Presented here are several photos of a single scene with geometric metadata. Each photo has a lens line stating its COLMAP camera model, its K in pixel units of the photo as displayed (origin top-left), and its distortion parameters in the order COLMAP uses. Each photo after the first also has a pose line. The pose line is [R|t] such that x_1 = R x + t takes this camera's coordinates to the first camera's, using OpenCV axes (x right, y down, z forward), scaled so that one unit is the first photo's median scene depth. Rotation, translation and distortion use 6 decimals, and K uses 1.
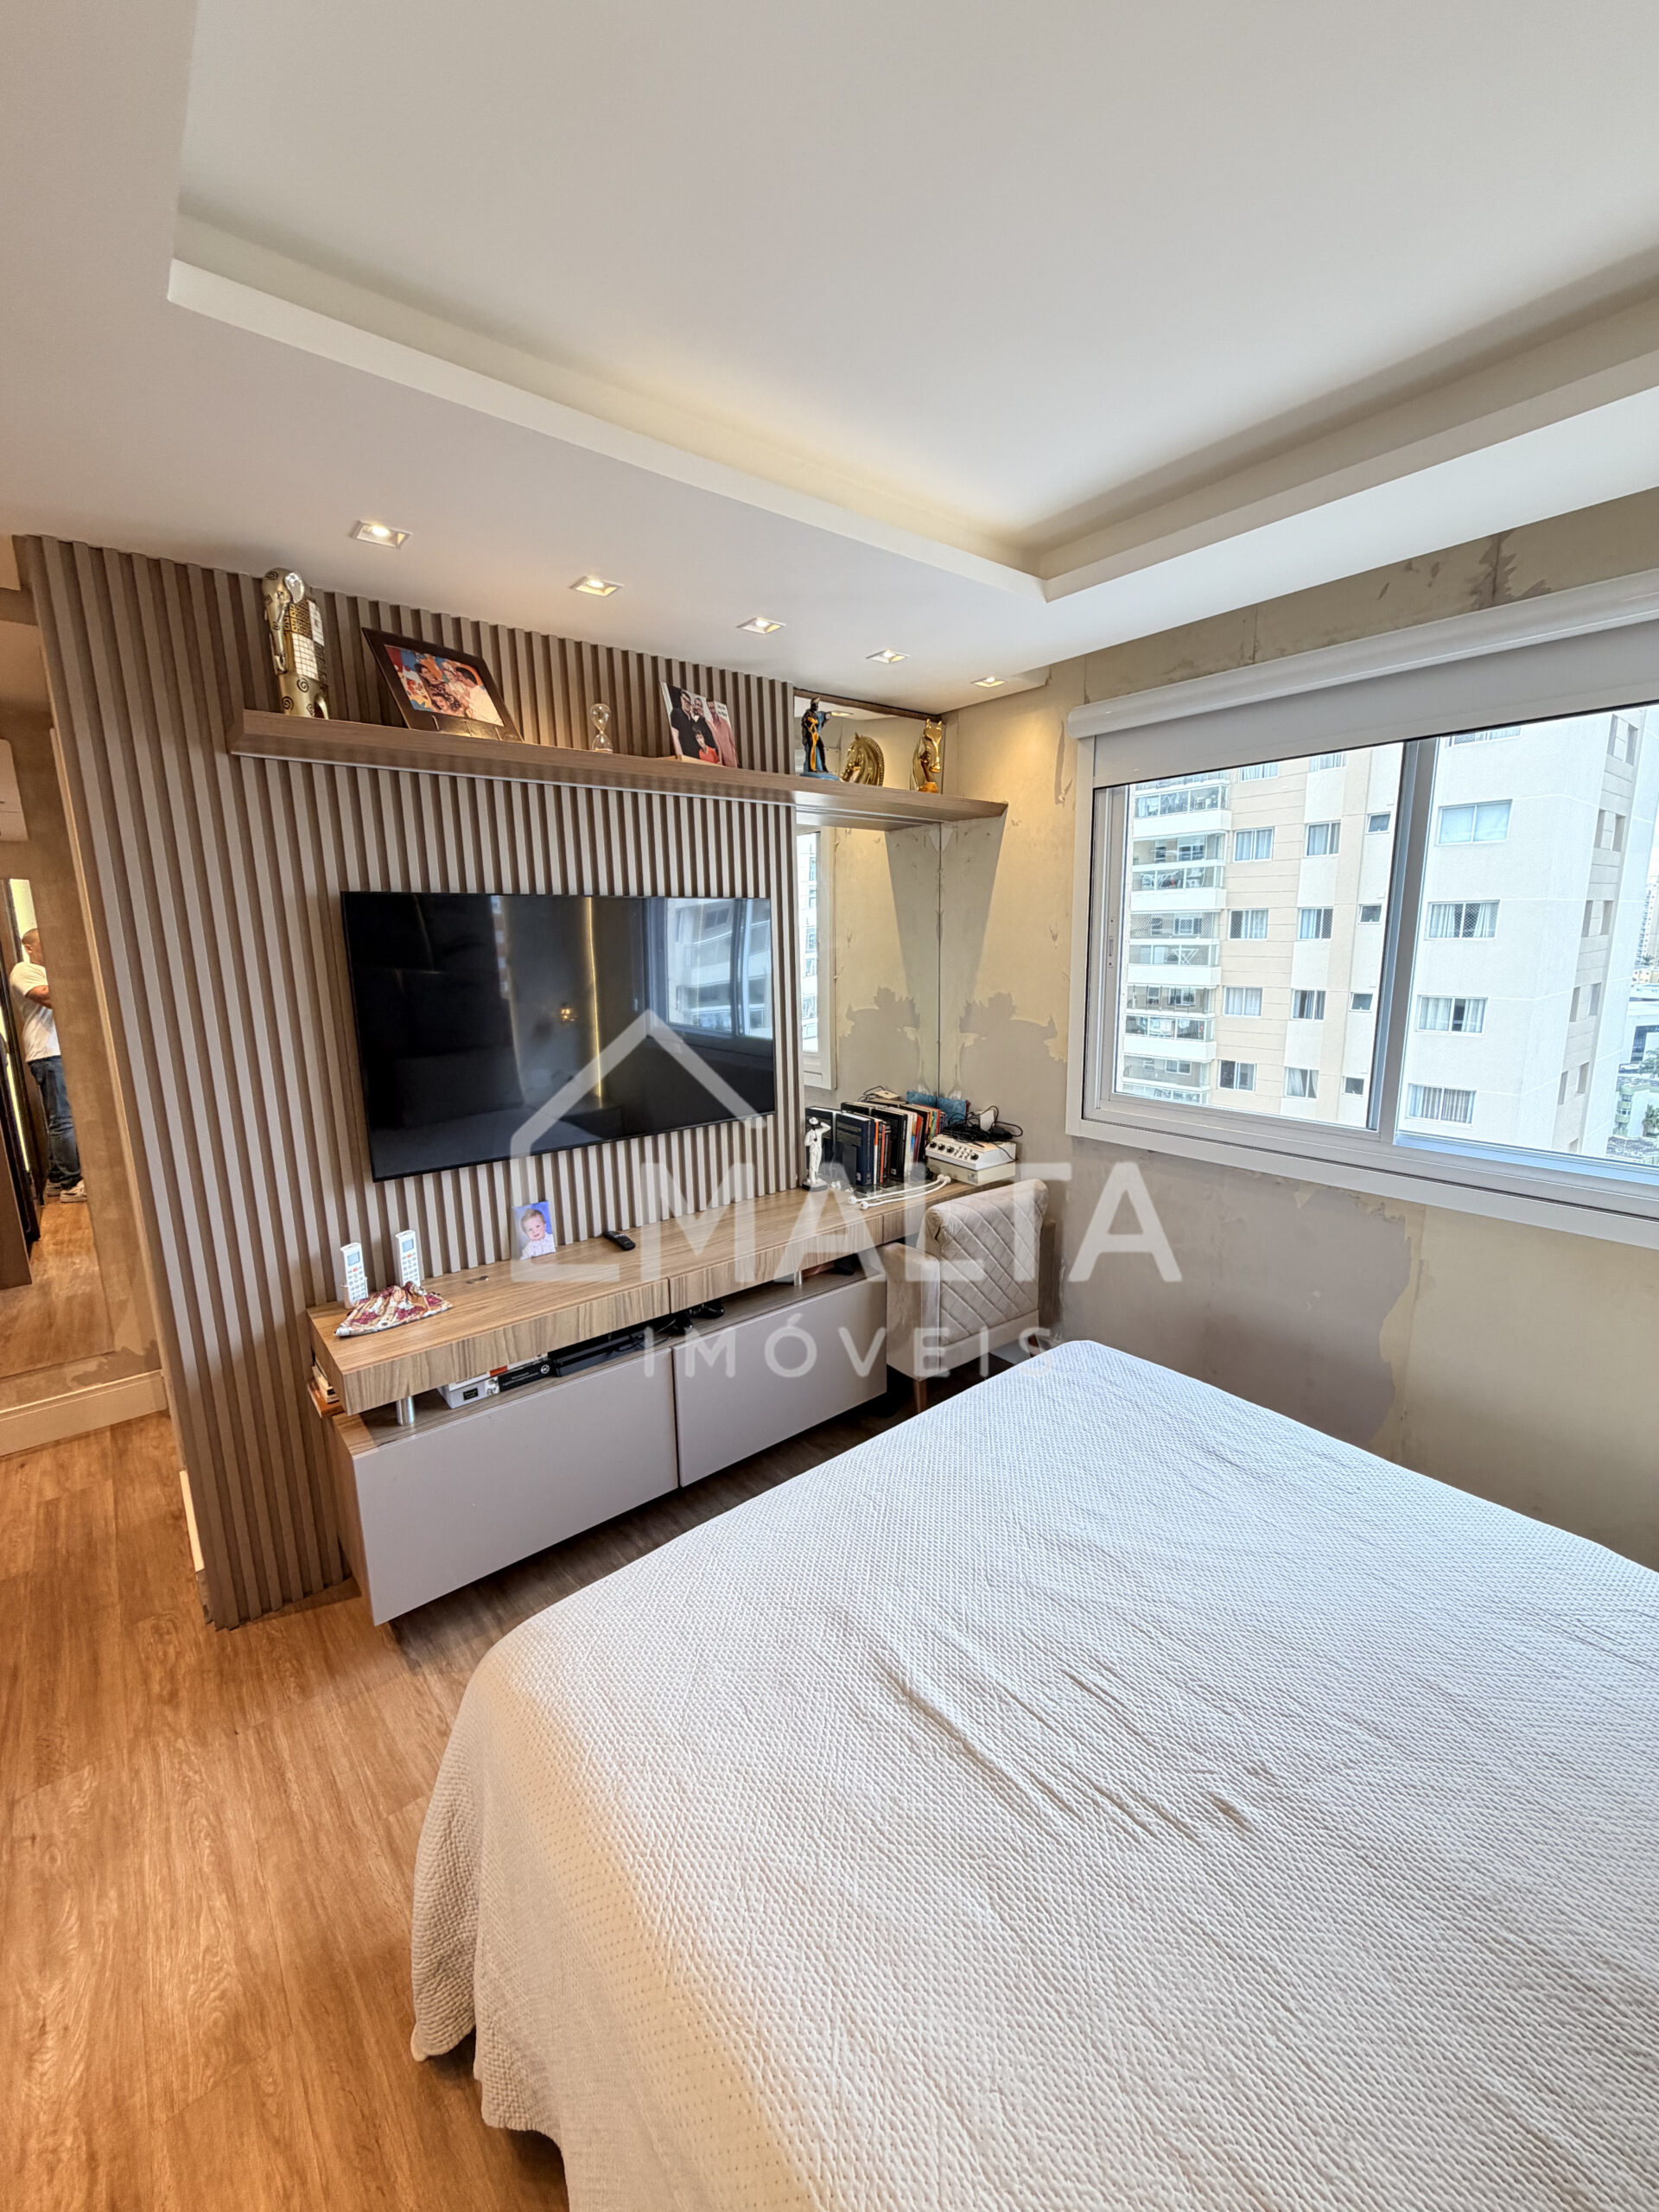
lens RADIAL K [[883.2, 0, 826.7], [0, 883.2, 1101.1], [0, 0, 1]] dist [0.000767, 0.000275]
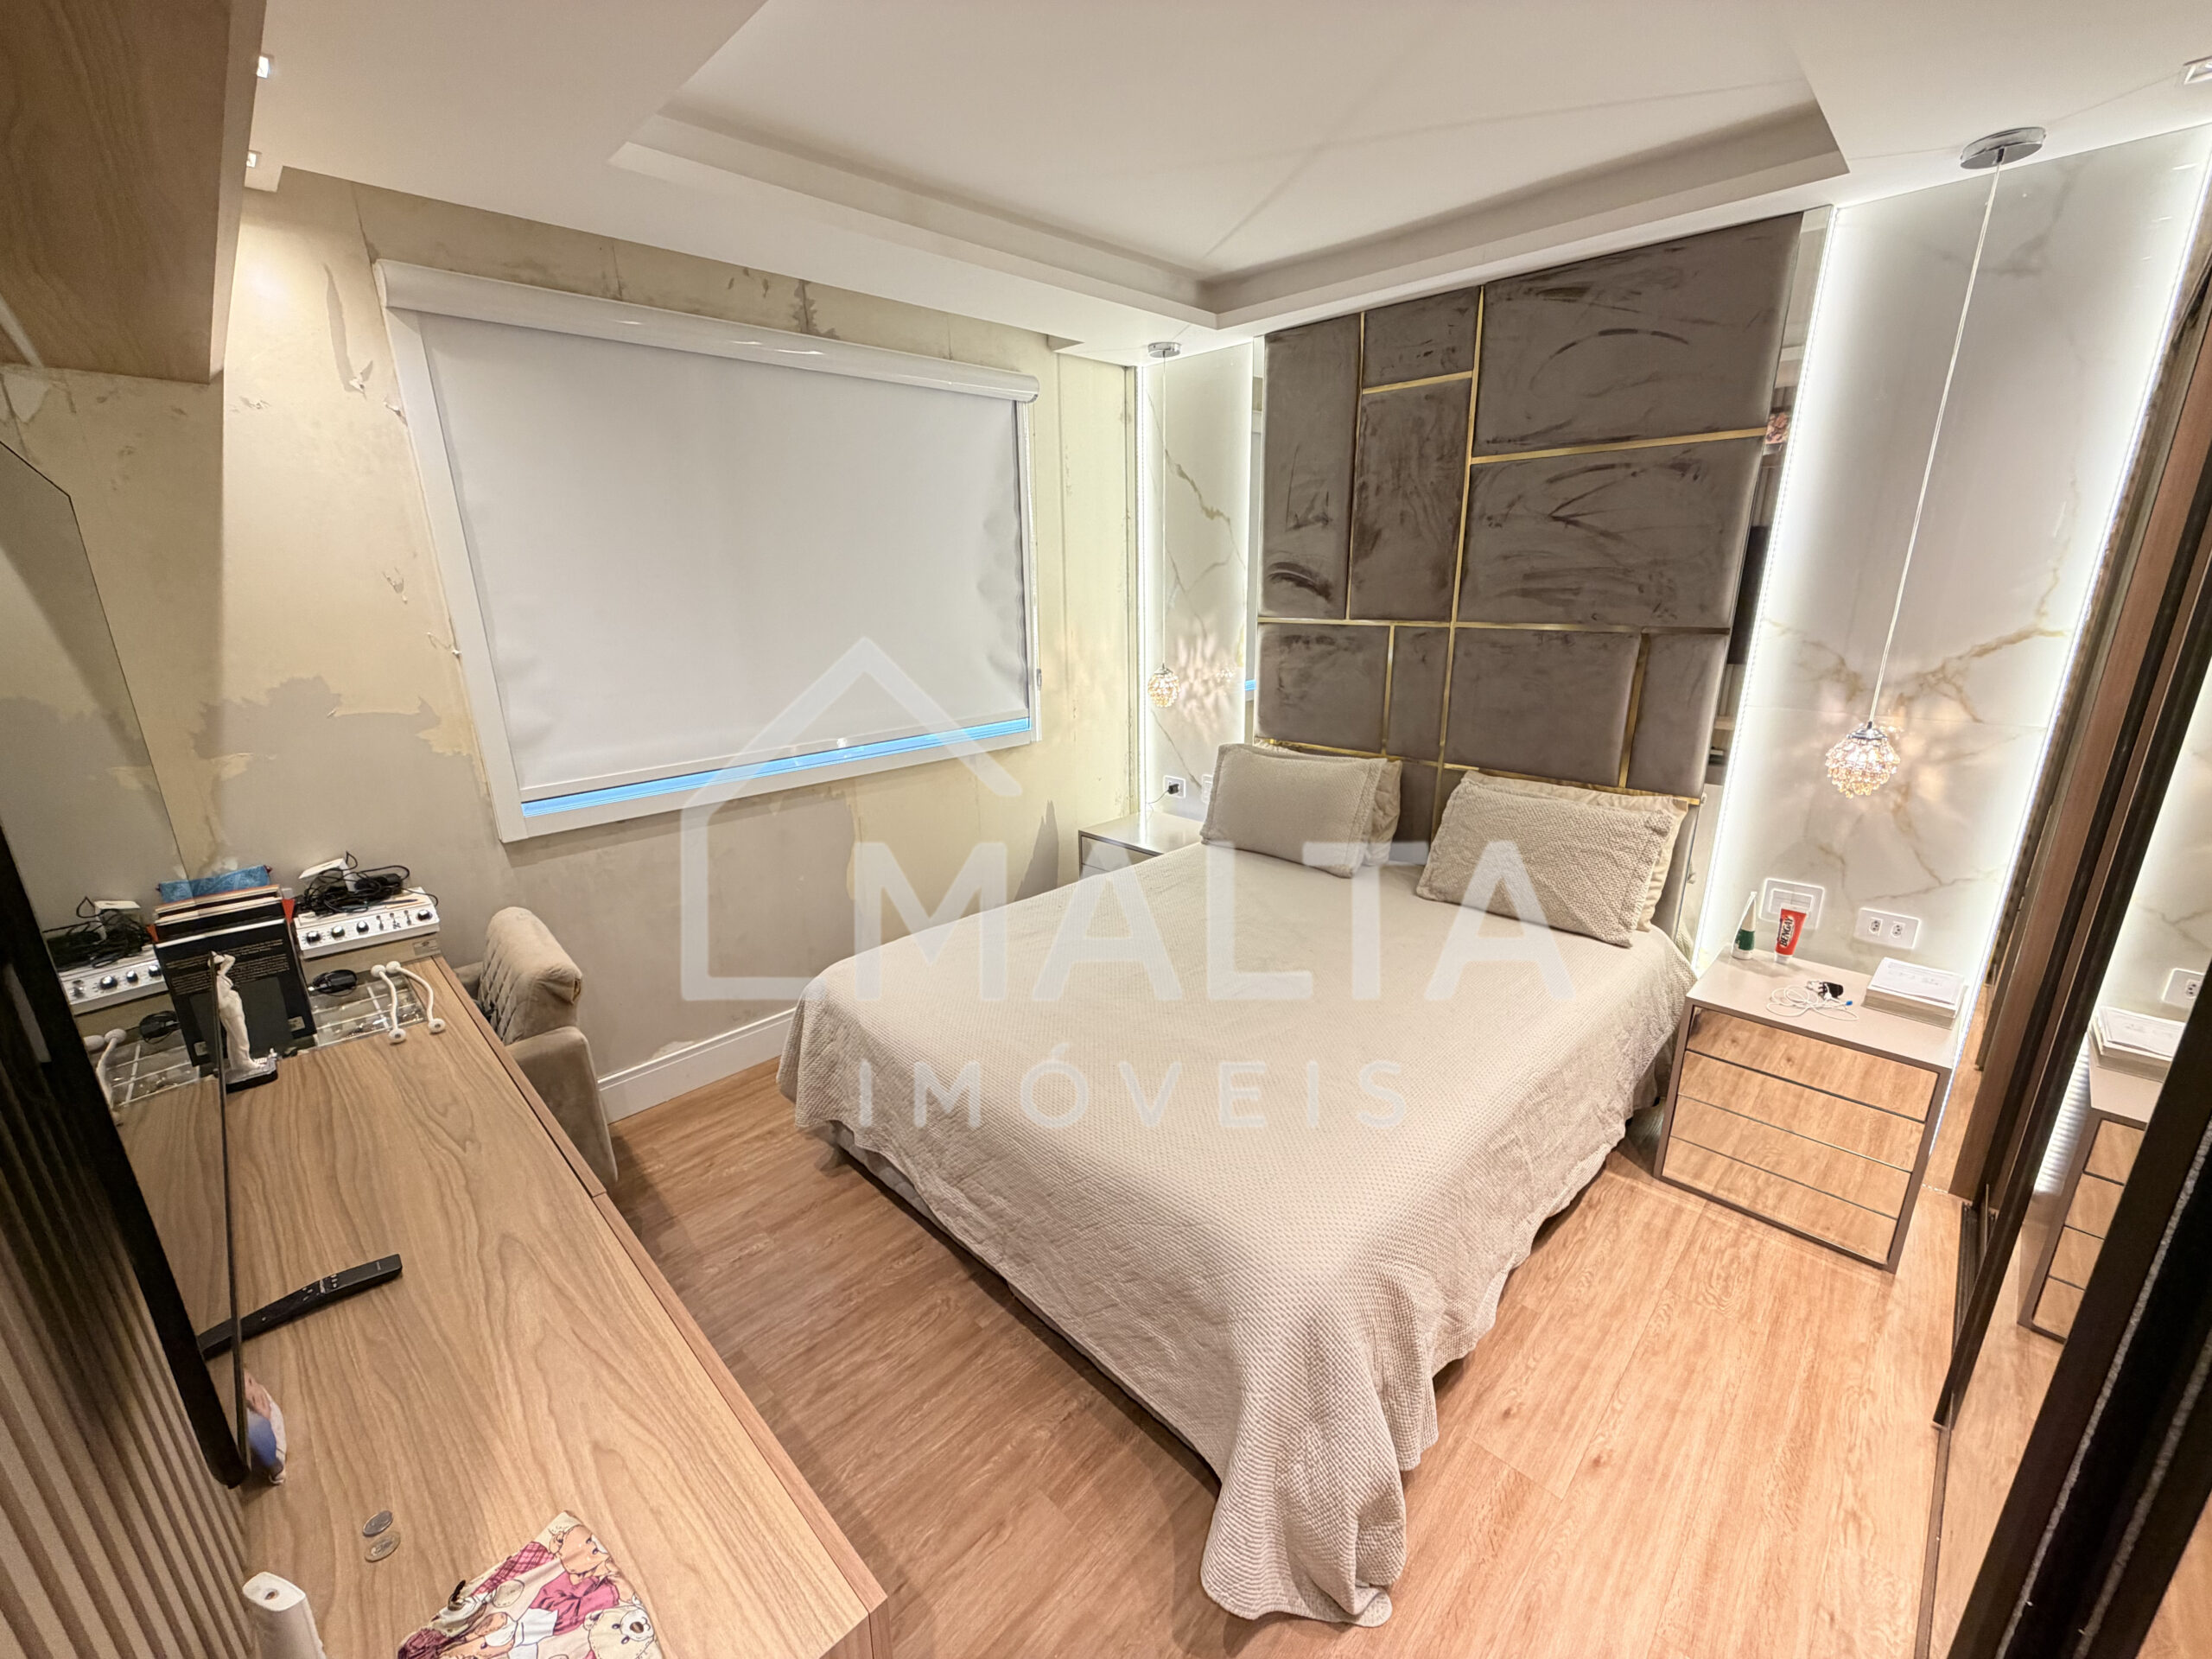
lens RADIAL K [[883.2, 0, 1099.9], [0, 883.2, 829.9], [0, 0, 1]] dist [0.000767, 0.000275]
pose [[-0.087640, -0.262477, 0.960950, -0.765200], [0.209069, 0.938330, 0.275366, -0.113684], [-0.973966, 0.225038, -0.027360, 0.730264]]
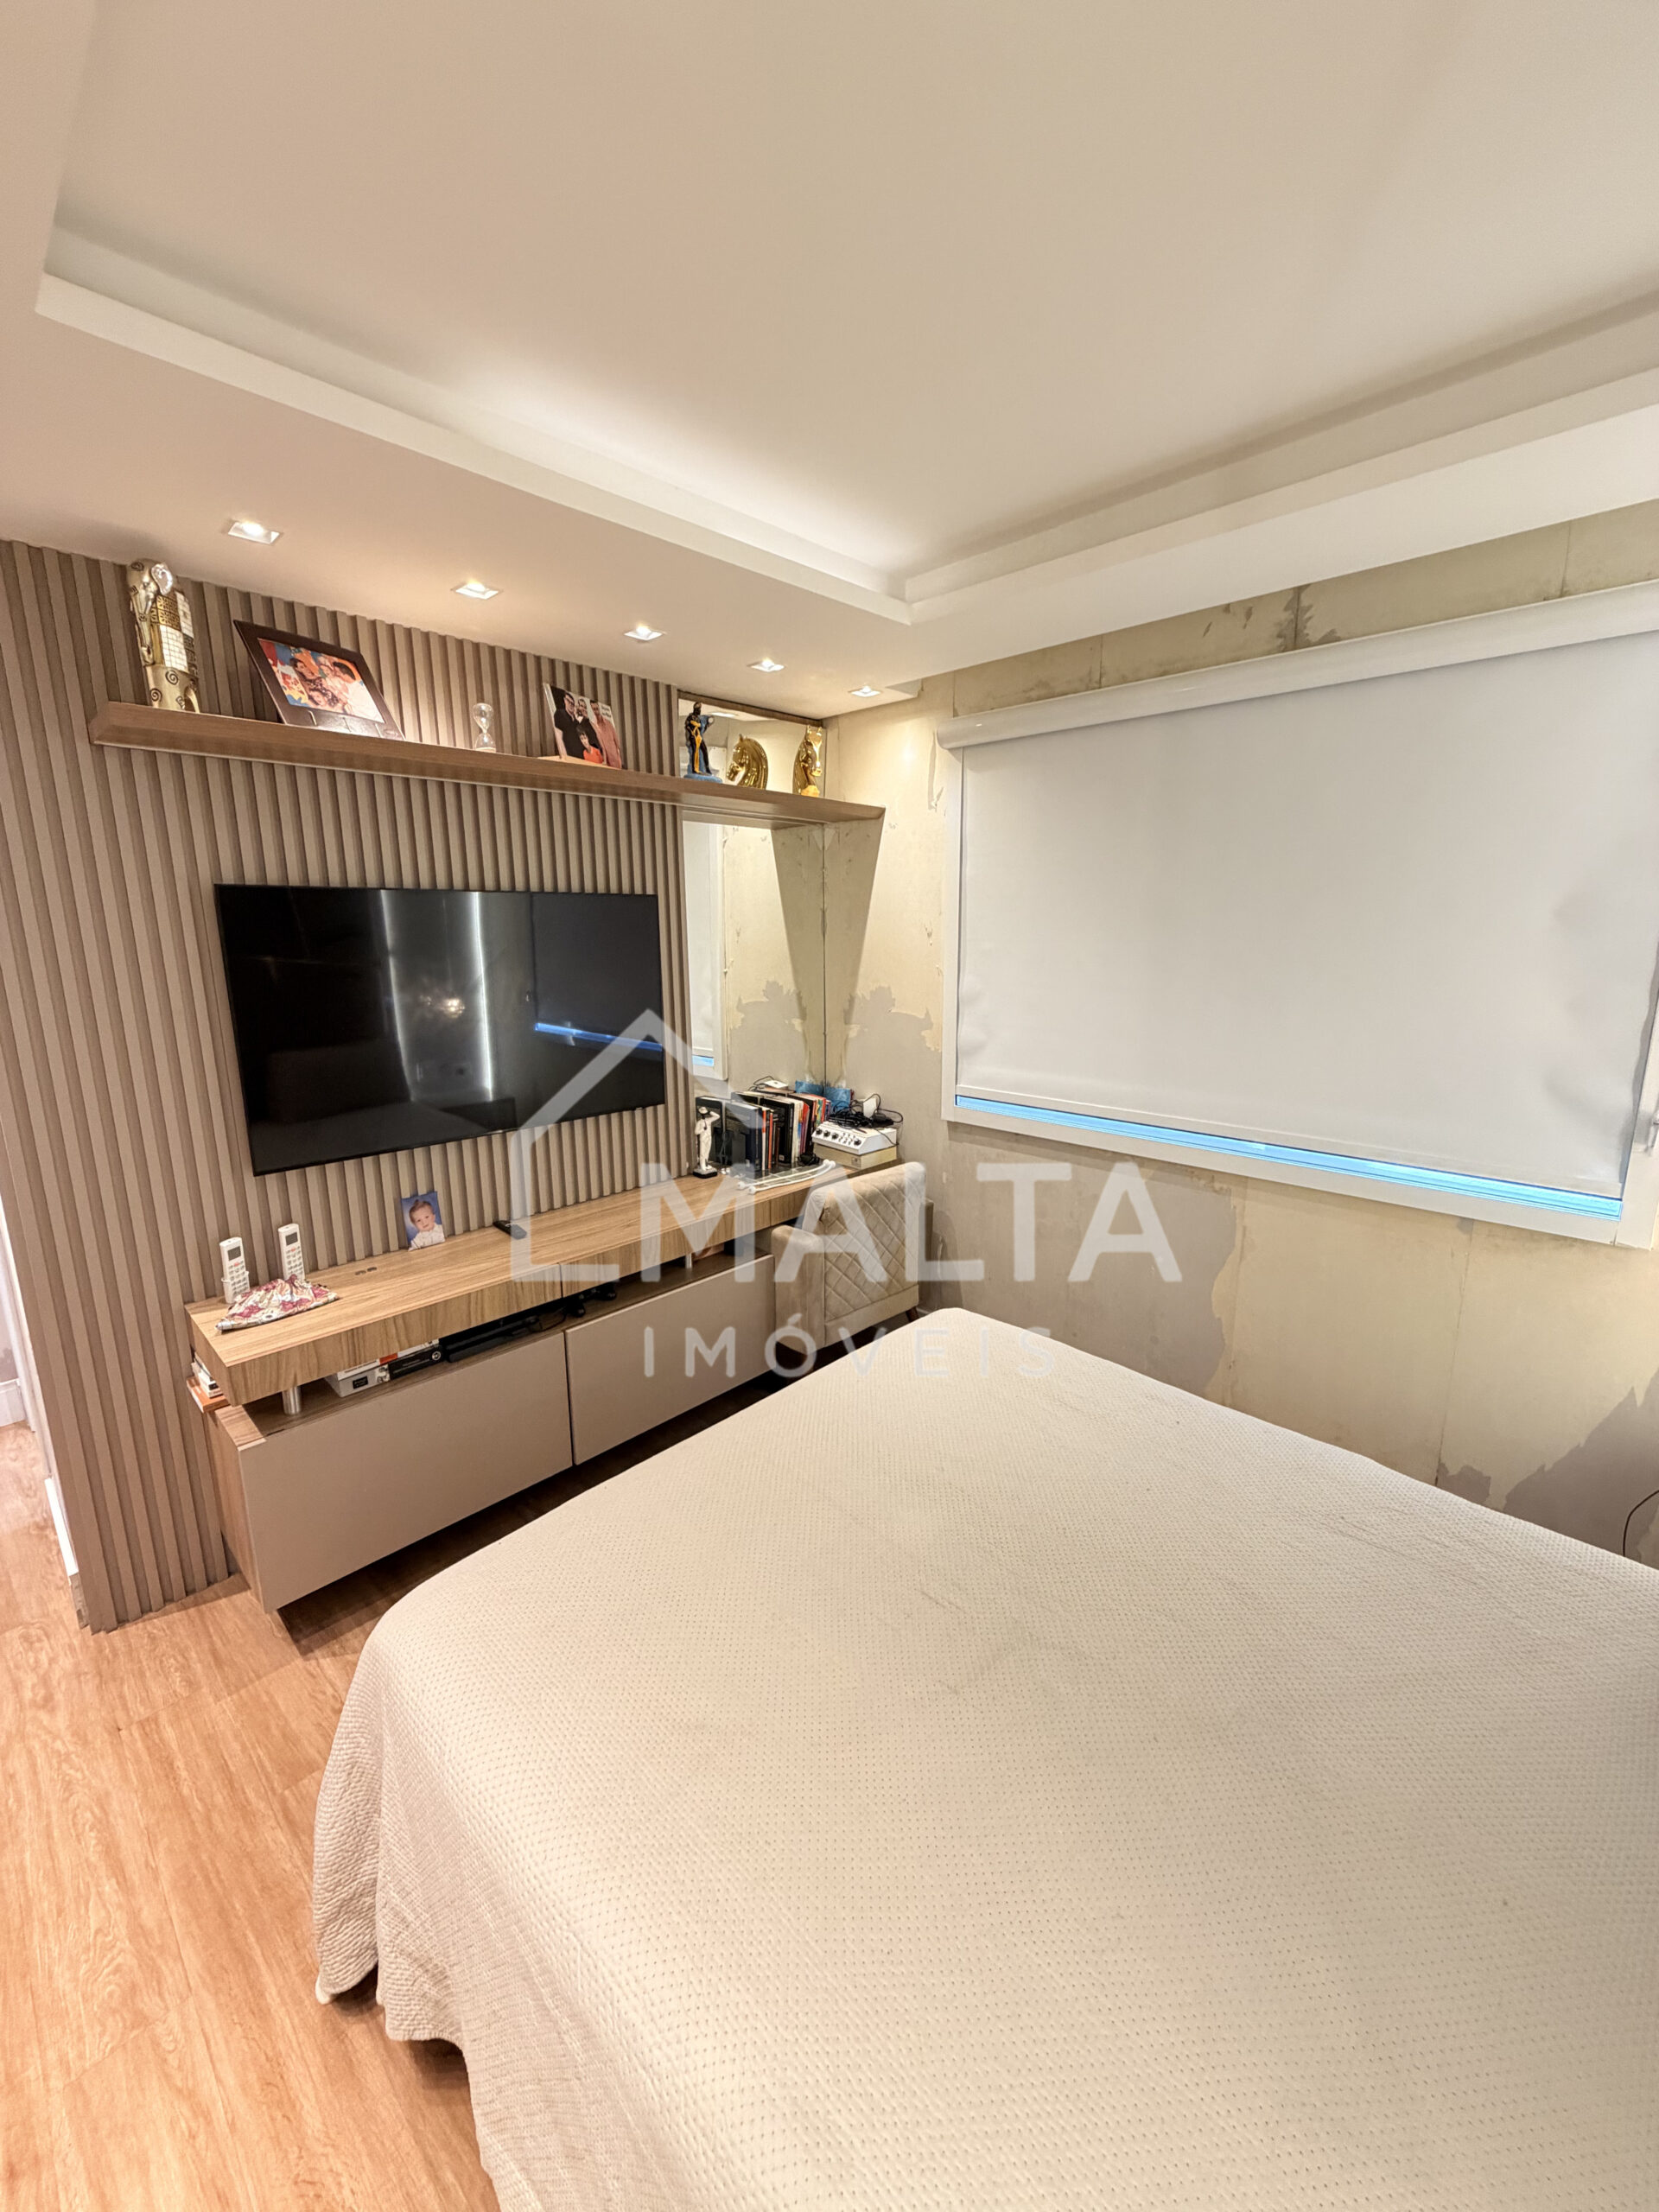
lens RADIAL K [[883.2, 0, 826.7], [0, 883.2, 1101.1], [0, 0, 1]] dist [0.000767, 0.000275]
pose [[0.993738, -0.011561, 0.111131, 0.020593], [0.010368, 0.999882, 0.011308, 0.002399], [-0.111249, -0.010085, 0.993741, -0.065532]]
